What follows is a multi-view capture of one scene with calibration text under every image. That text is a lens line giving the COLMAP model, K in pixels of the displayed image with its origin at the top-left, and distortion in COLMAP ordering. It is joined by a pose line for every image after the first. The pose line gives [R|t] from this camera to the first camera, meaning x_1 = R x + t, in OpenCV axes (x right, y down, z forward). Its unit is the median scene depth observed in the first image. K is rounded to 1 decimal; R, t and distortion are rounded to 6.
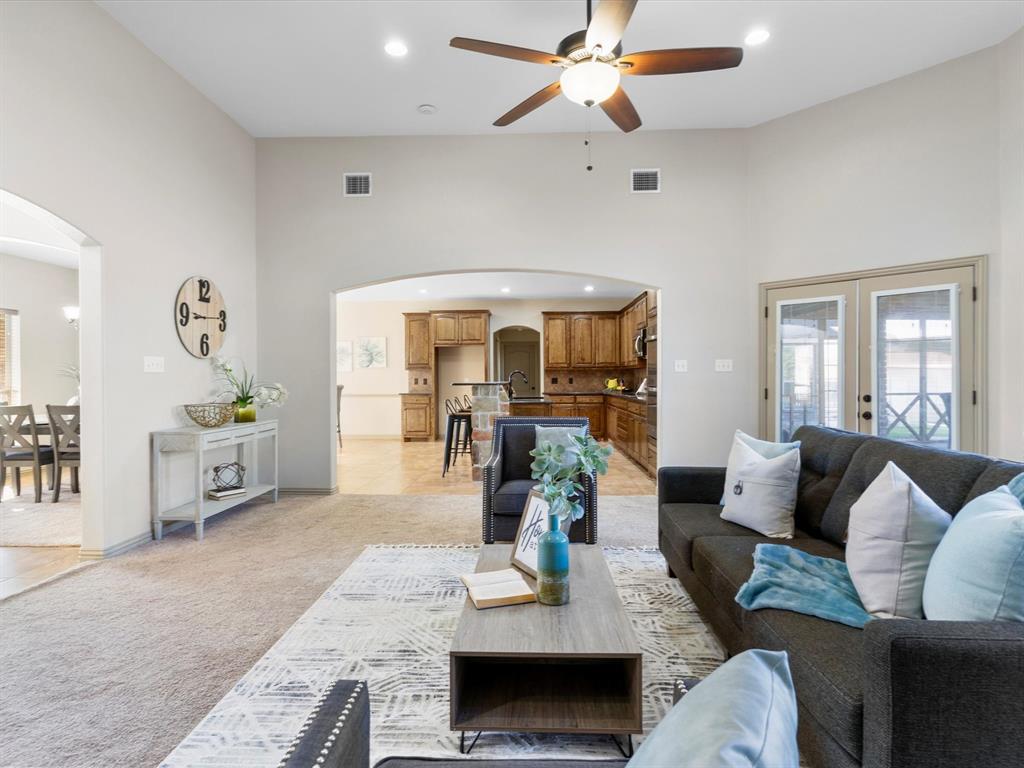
lens RADIAL K [[545.7, 0, 511.5], [0, 545.7, 380.4], [0, 0, 1]] dist [0.002652, 0.000877]
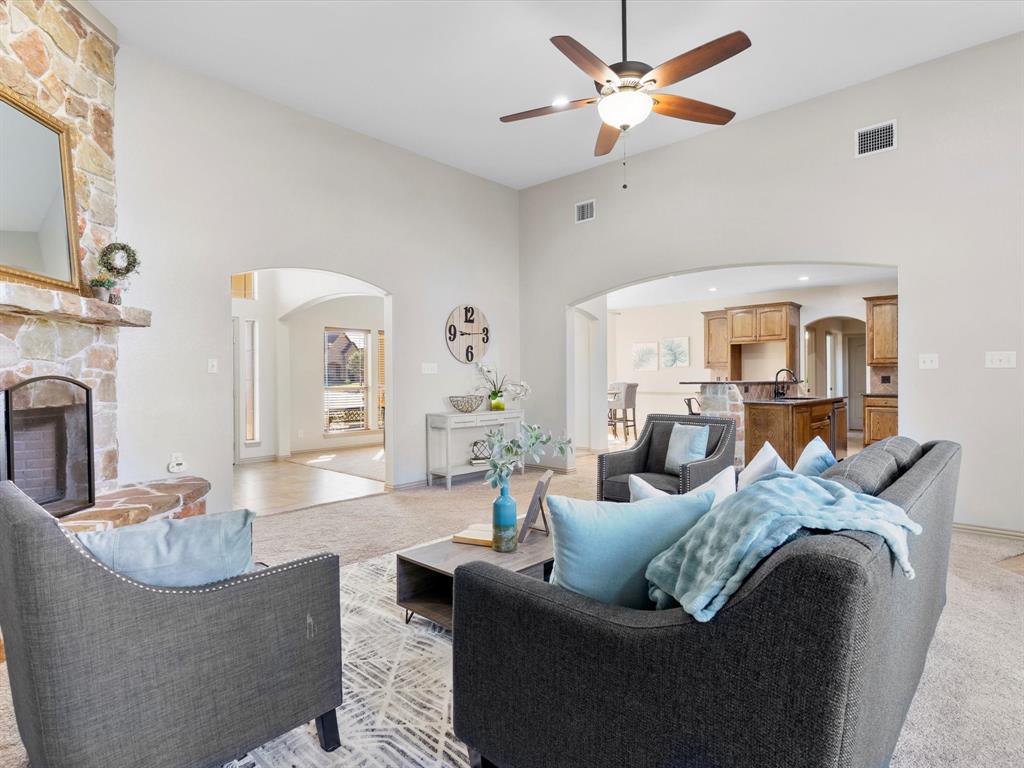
lens RADIAL K [[545.7, 0, 511.5], [0, 545.7, 380.4], [0, 0, 1]] dist [0.002652, 0.000877]
pose [[0.761207, 0.002297, -0.648505, 0.207495], [-0.000332, 0.999995, 0.003152, -0.000523], [0.648509, -0.002184, 0.761204, 0.005448]]
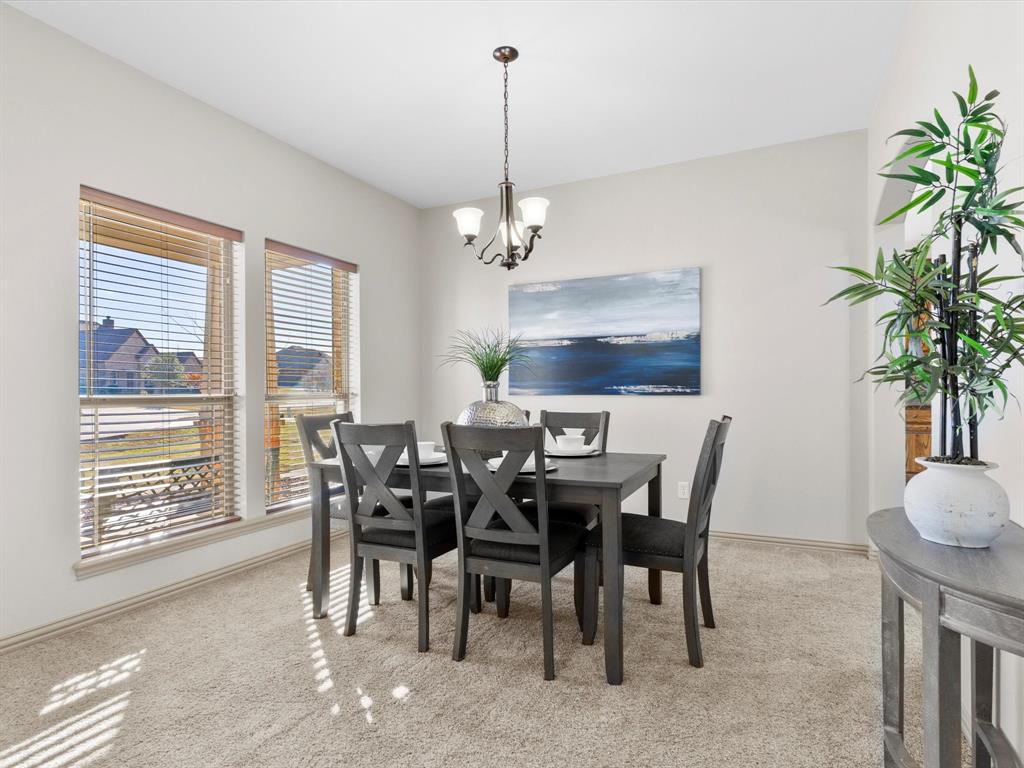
lens RADIAL K [[545.7, 0, 511.5], [0, 545.7, 380.4], [0, 0, 1]] dist [0.002652, 0.000877]
pose [[0.920741, -0.011531, -0.390003, -0.329785], [0.003451, 0.999765, -0.021413, 0.011905], [0.390158, 0.018370, 0.920565, 0.328605]]
